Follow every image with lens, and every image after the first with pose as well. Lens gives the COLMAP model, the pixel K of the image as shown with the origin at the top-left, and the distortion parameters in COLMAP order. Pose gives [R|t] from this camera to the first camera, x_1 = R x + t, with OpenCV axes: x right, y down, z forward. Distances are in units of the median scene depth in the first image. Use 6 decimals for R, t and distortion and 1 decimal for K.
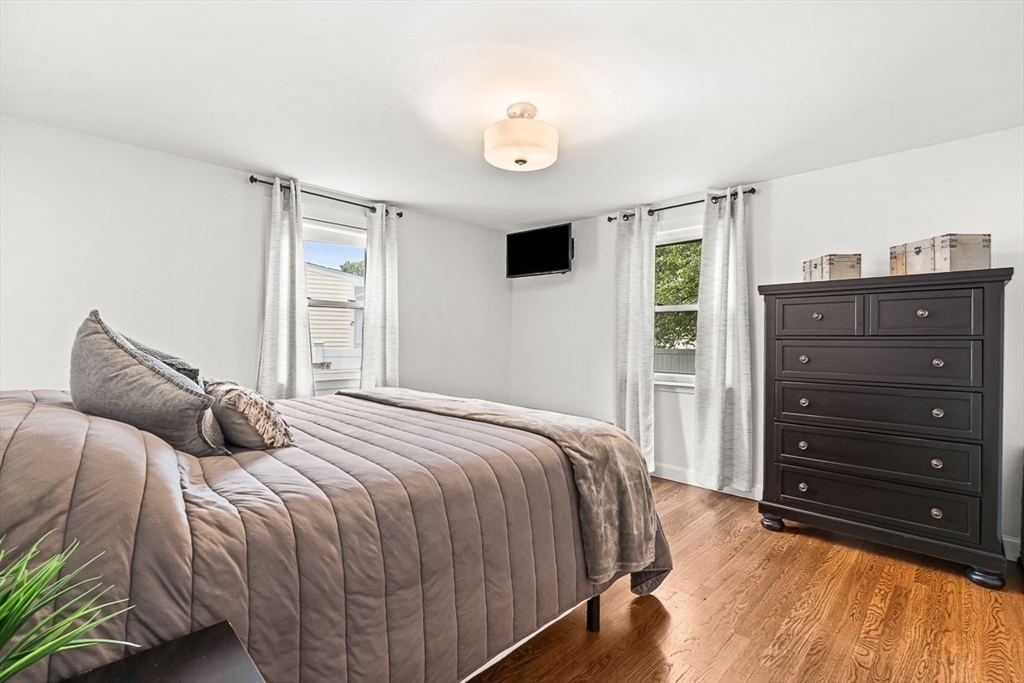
lens RADIAL K [[460.2, 0, 513.1], [0, 460.2, 335.2], [0, 0, 1]] dist [0.000765, -0.000036]
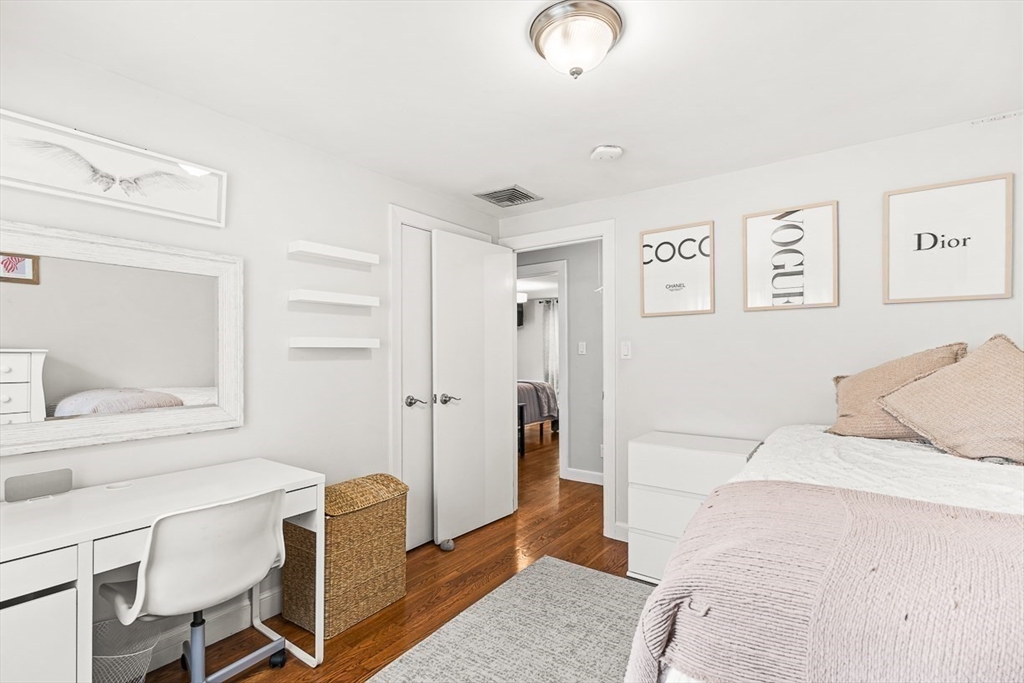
lens RADIAL K [[460.2, 0, 513.1], [0, 460.2, 335.2], [0, 0, 1]] dist [0.000765, -0.000036]
pose [[0.985834, -0.009296, 0.167468, -0.622874], [0.015355, 0.999272, -0.034918, -0.040523], [-0.167022, 0.036995, 0.985259, -2.477426]]
